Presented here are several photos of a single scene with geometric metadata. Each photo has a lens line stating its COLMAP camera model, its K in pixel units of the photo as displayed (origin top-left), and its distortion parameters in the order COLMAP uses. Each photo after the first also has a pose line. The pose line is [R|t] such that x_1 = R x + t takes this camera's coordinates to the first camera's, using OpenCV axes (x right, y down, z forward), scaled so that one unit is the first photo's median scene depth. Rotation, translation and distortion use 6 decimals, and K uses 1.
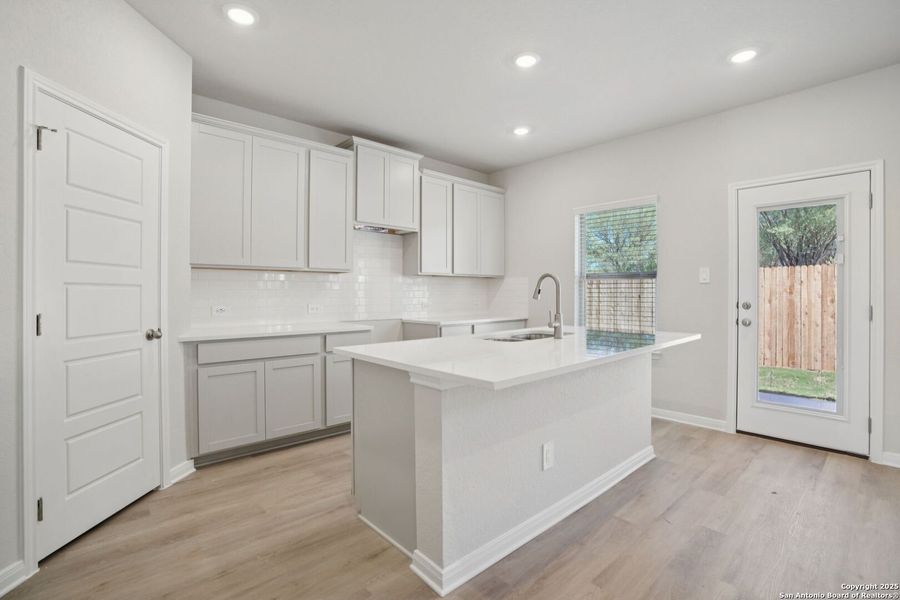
lens RADIAL K [[413.6, 0, 445.2], [0, 413.6, 296.4], [0, 0, 1]] dist [-0.043113, 0.007168]
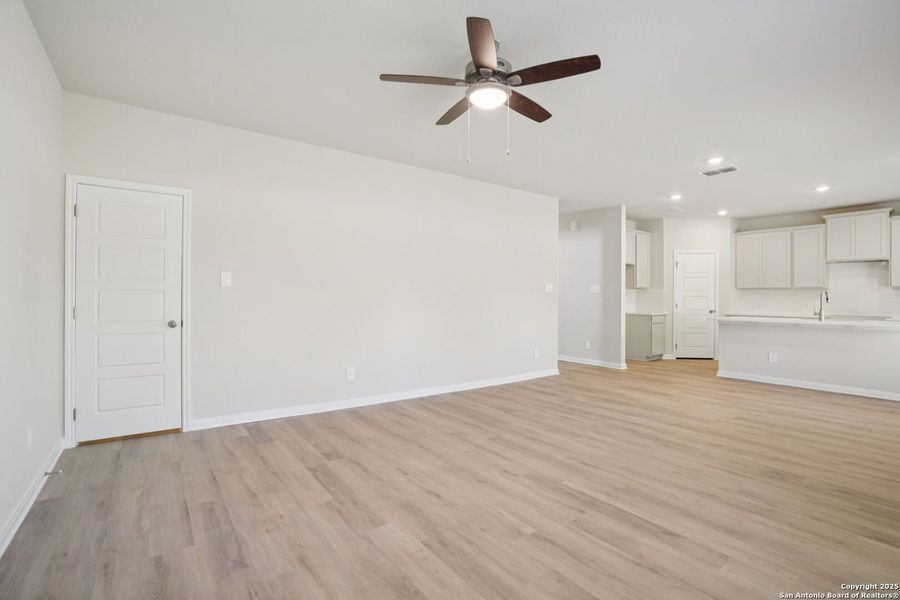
lens RADIAL K [[413.6, 0, 448.9], [0, 413.6, 302.1], [0, 0, 1]] dist [-0.043113, 0.007168]
pose [[-0.098129, 0.011455, -0.995108, 2.457470], [-0.011249, 0.999857, 0.012619, 0.000357], [0.995110, 0.012433, -0.097986, -0.719522]]
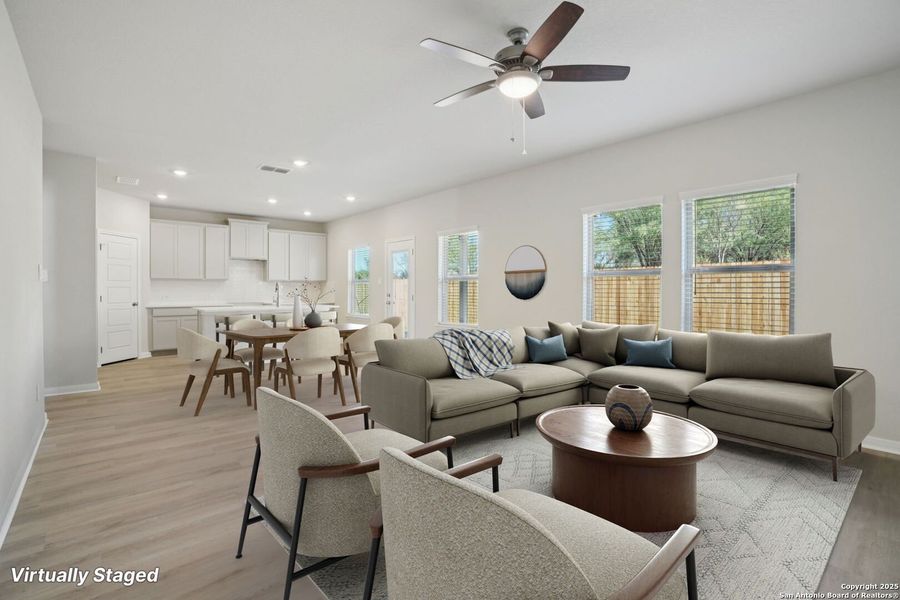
lens RADIAL K [[413.6, 0, 448.6], [0, 413.6, 294.3], [0, 0, 1]] dist [-0.043113, 0.007168]
pose [[0.999888, -0.000728, -0.014925, 1.381376], [0.000776, 0.999995, 0.003187, 0.013688], [0.014923, -0.003199, 0.999884, -1.640235]]
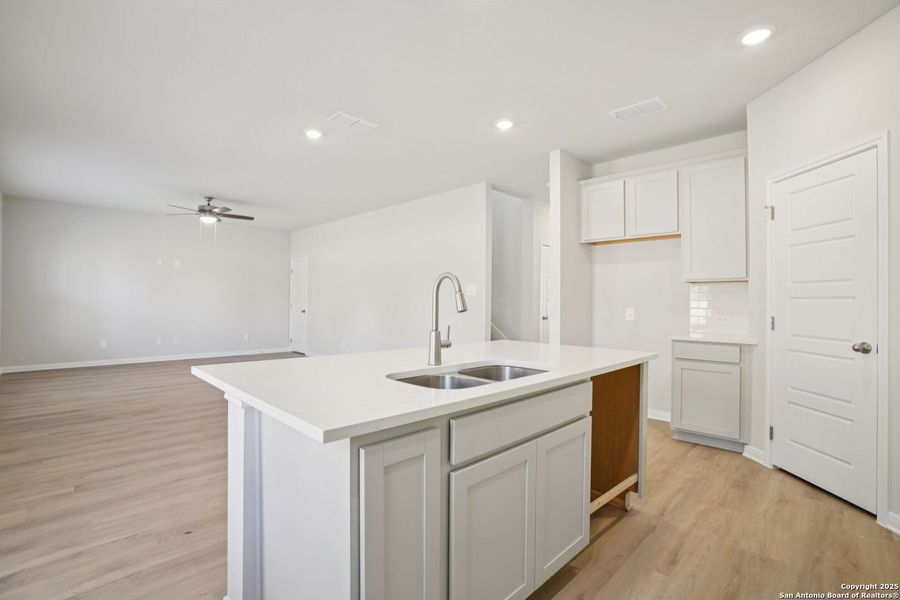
lens RADIAL K [[413.6, 0, 446.1], [0, 413.6, 299.9], [0, 0, 1]] dist [-0.043113, 0.007168]
pose [[-0.998724, -0.007390, -0.049964, 0.281010], [-0.007630, 0.999960, 0.004618, -0.014716], [0.049928, 0.004993, -0.998740, 1.655294]]
